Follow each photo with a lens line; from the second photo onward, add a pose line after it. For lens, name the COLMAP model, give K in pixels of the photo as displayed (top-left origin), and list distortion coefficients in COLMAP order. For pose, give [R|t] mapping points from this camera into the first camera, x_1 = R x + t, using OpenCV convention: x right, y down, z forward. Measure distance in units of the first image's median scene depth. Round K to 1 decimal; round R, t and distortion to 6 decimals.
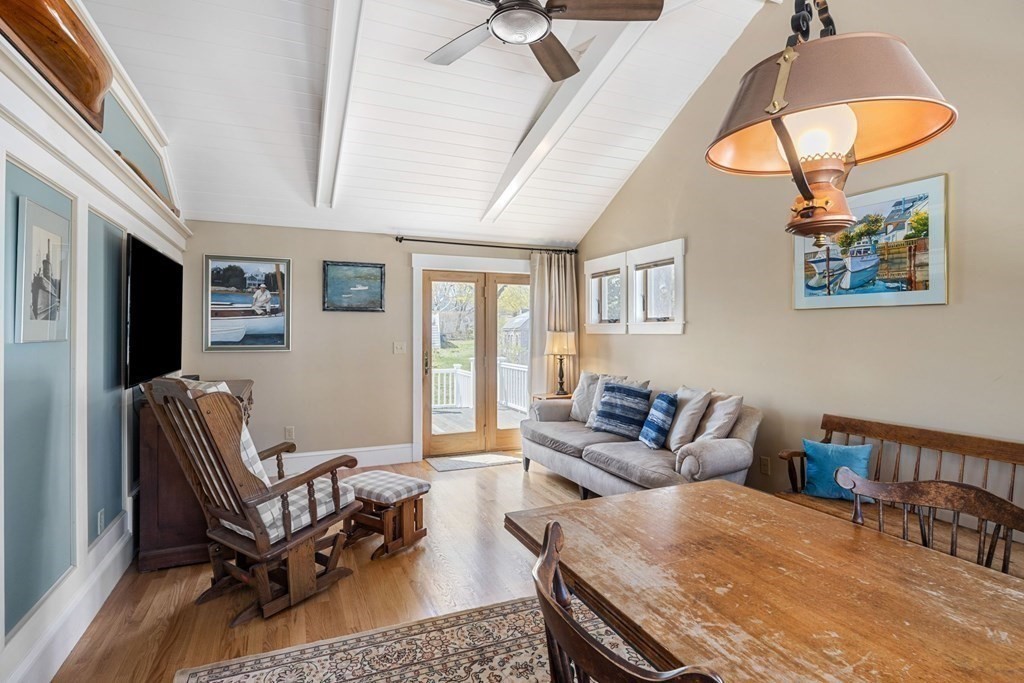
lens RADIAL K [[513.5, 0, 512.2], [0, 513.5, 338.0], [0, 0, 1]] dist [-0.007012, 0.000088]
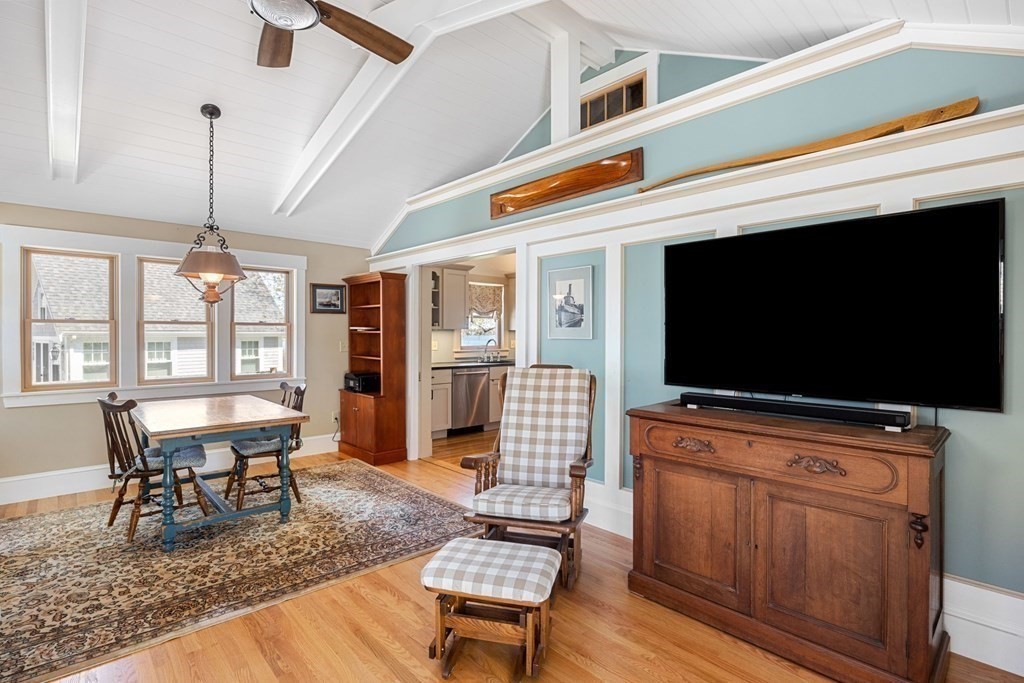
lens RADIAL K [[491.6, 0, 509.5], [0, 491.6, 339.0], [0, 0, 1]] dist [-0.001277, -0.000029]
pose [[-0.944499, 0.006578, -0.328447, -0.103467], [0.004024, 0.999956, 0.008456, -0.006522], [0.328489, 0.006665, -0.944484, 2.537315]]
